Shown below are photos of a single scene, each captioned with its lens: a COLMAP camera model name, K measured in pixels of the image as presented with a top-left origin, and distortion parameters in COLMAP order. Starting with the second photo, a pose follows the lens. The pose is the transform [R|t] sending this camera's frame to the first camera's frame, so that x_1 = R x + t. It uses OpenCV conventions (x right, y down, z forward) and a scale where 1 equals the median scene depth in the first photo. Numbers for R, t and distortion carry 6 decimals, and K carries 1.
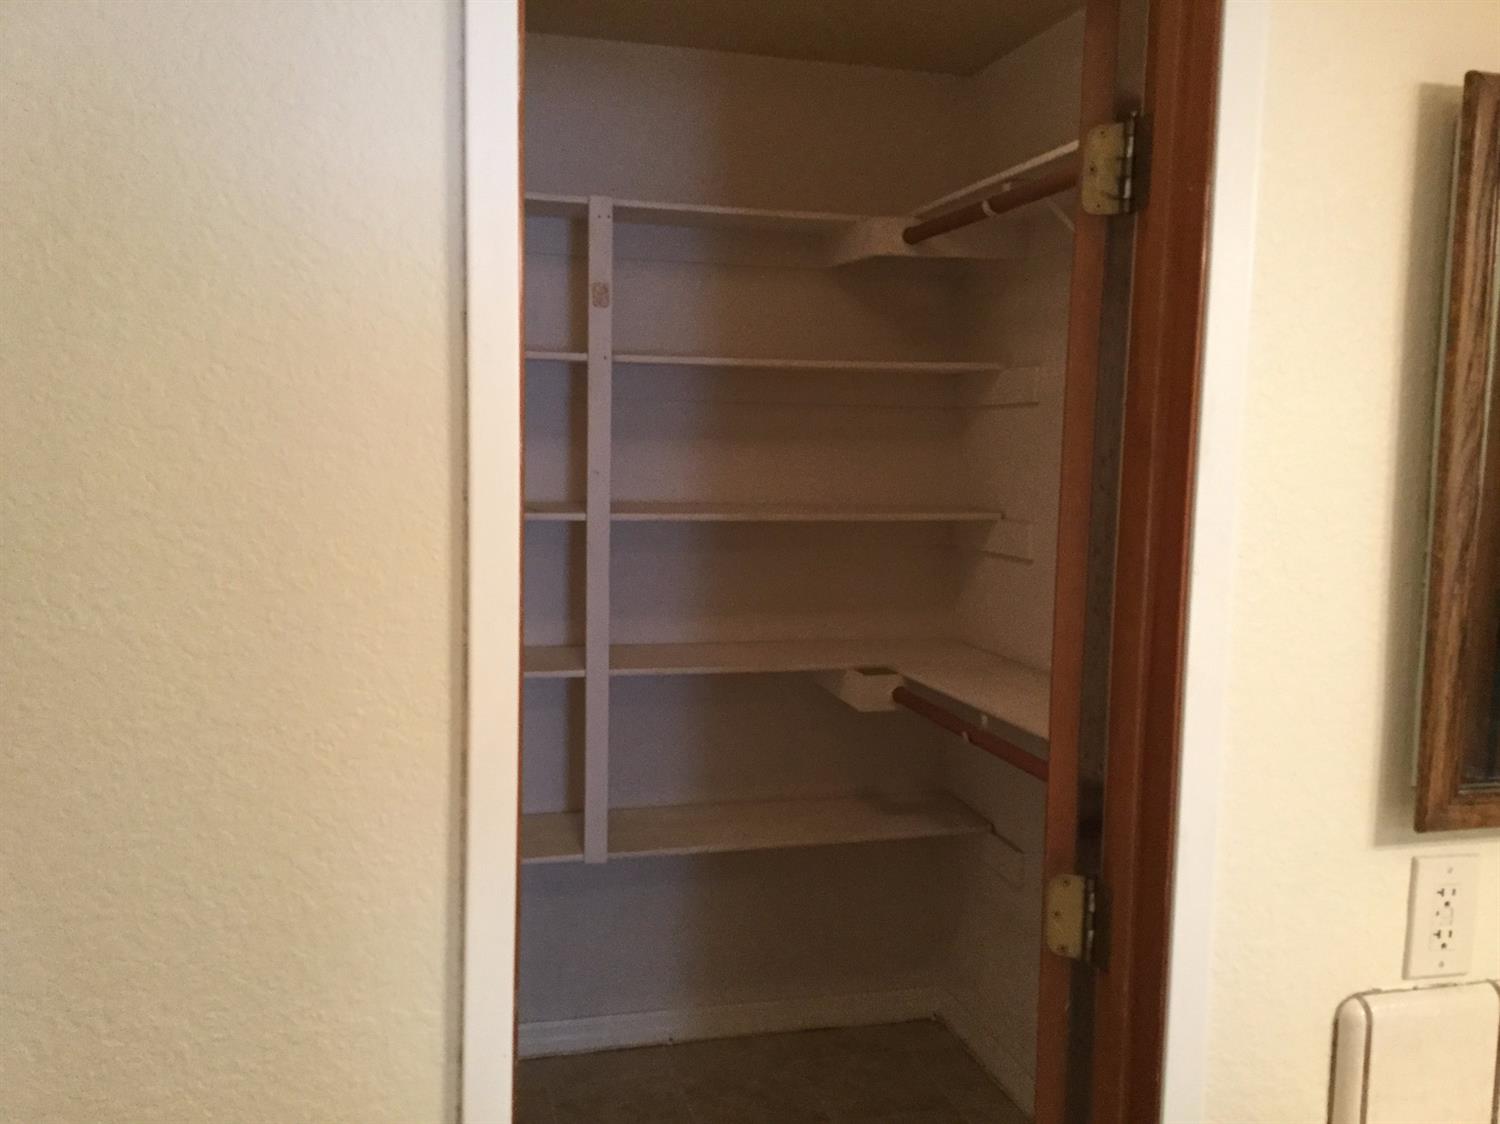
lens RADIAL K [[1353.1, 0, 742.6], [0, 1353.1, 559.4], [0, 0, 1]] dist [0.106473, -0.187634]
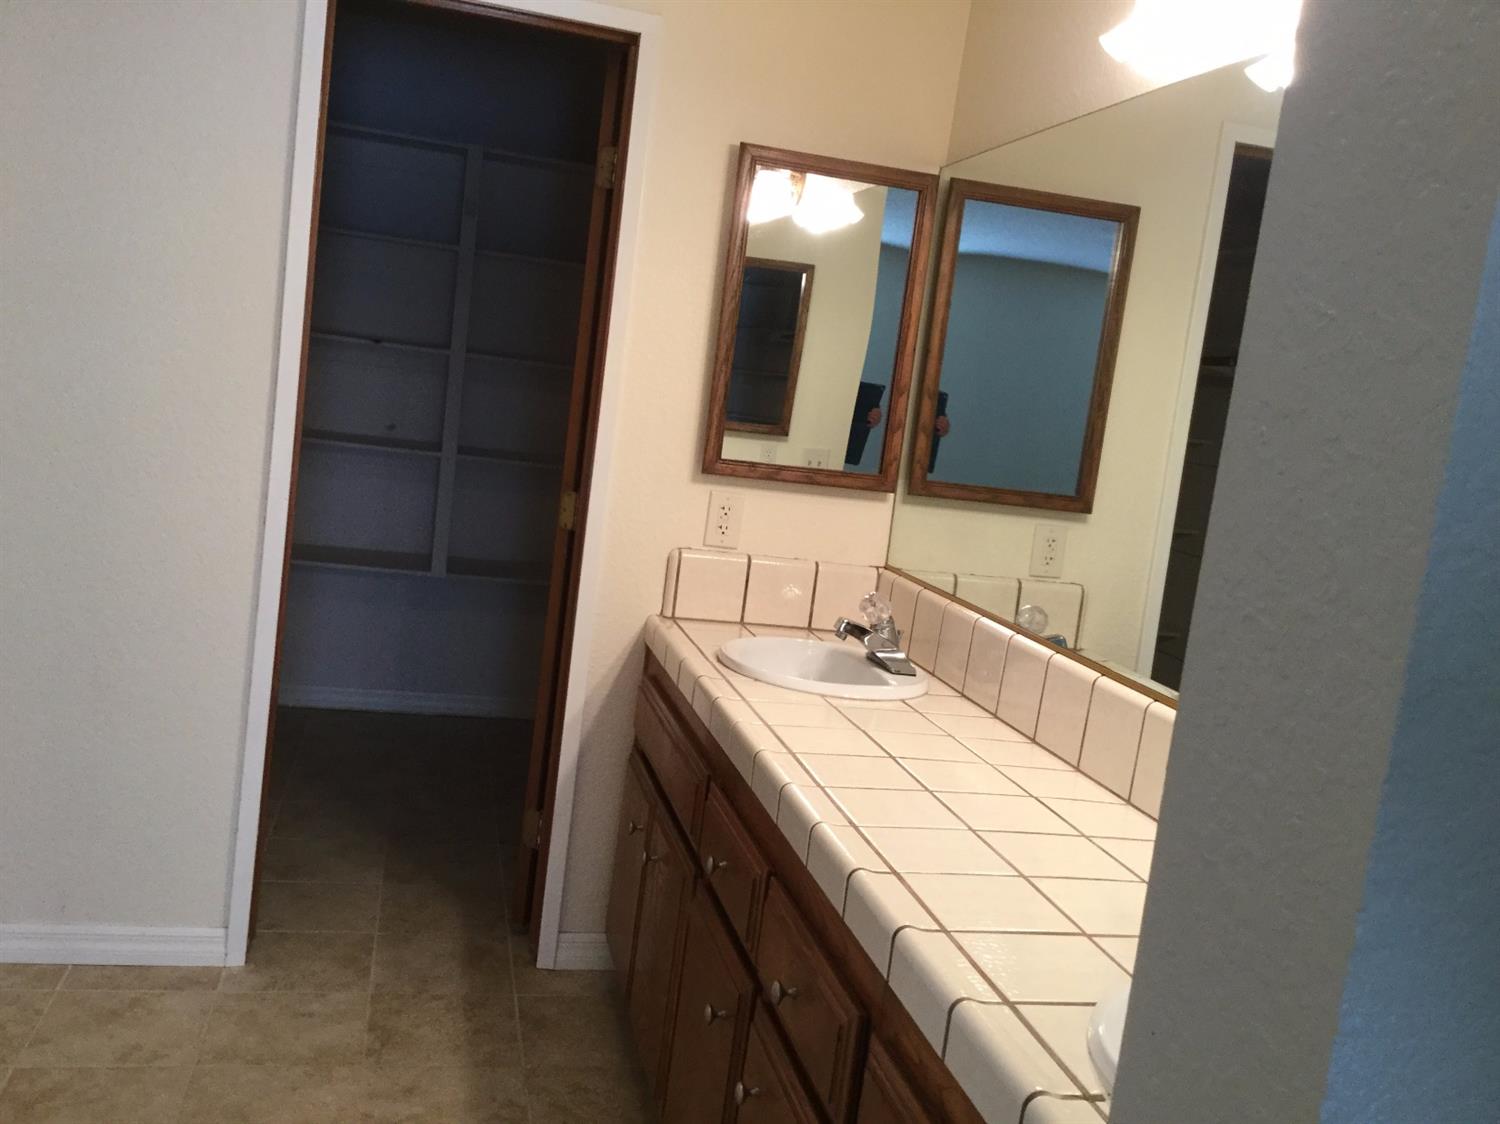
lens RADIAL K [[1368.7, 0, 750.0], [0, 1368.7, 562.0], [0, 0, 1]] dist [0.119215, -0.210074]
pose [[0.994400, 0.104651, -0.014725, 0.592701], [-0.104056, 0.993897, 0.036628, 0.242163], [0.018468, -0.034891, 0.999220, -1.245813]]
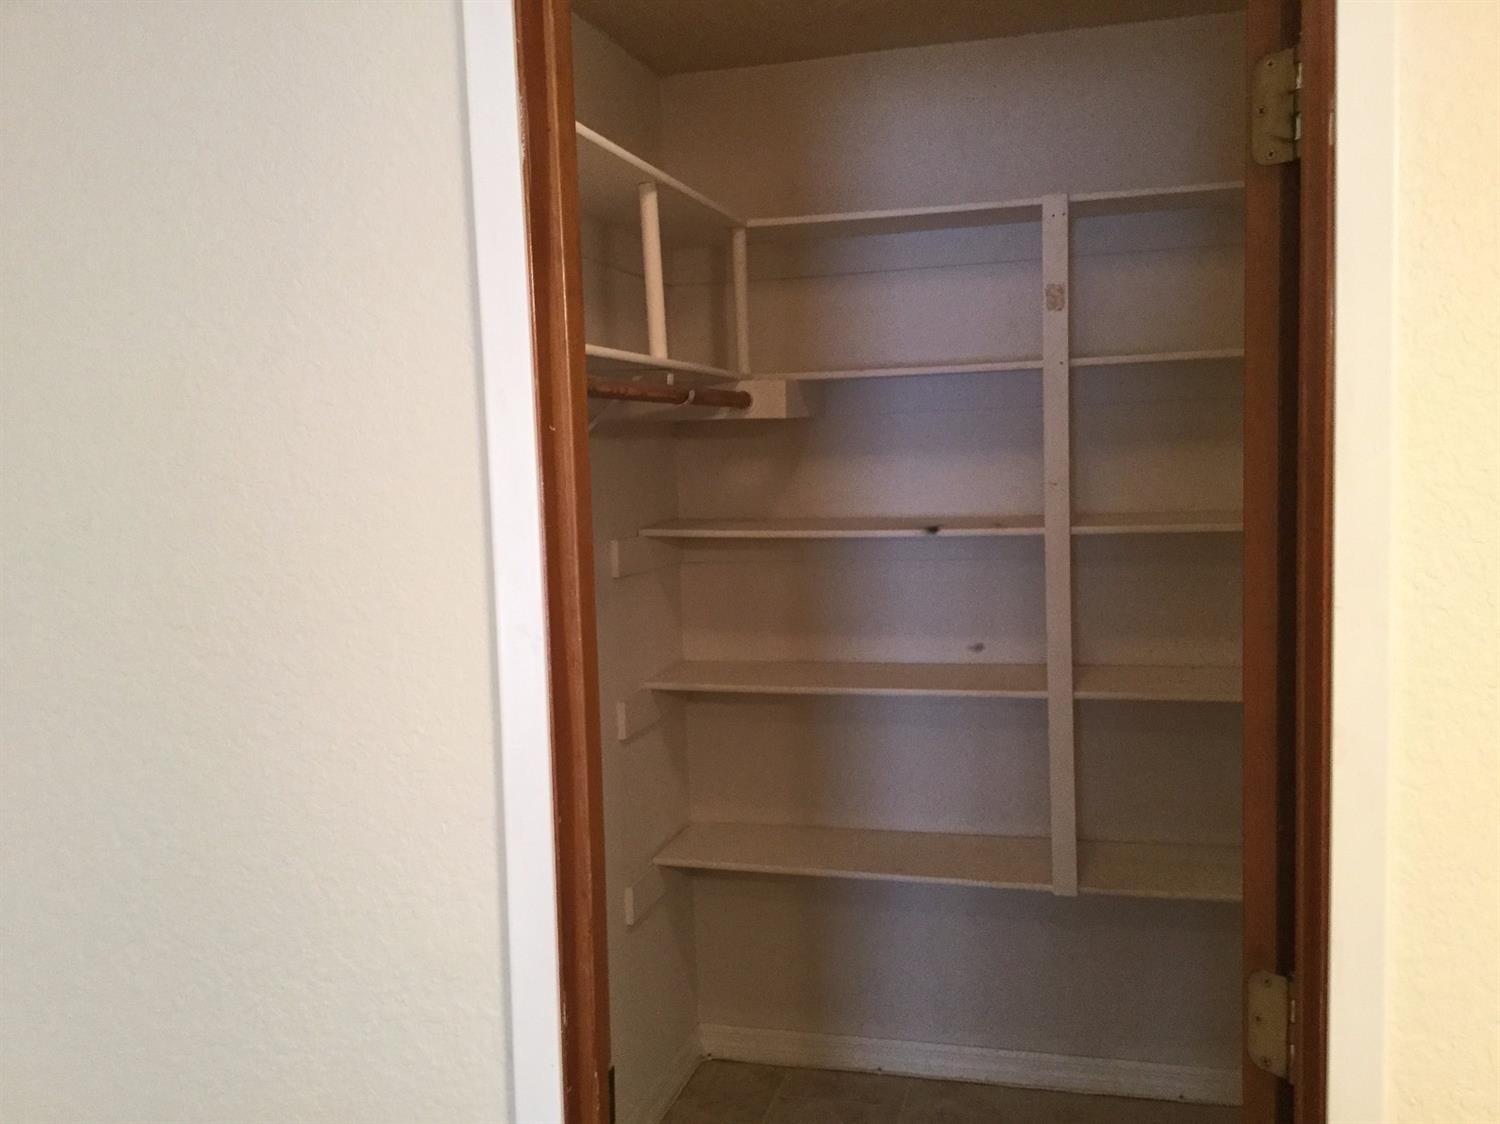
lens RADIAL K [[1353.1, 0, 742.6], [0, 1353.1, 559.4], [0, 0, 1]] dist [0.106473, -0.187634]
pose [[0.864031, -0.009444, -0.503350, 0.398044], [0.007198, 0.999954, -0.006406, -0.014296], [0.503387, 0.001912, 0.864059, 0.136732]]
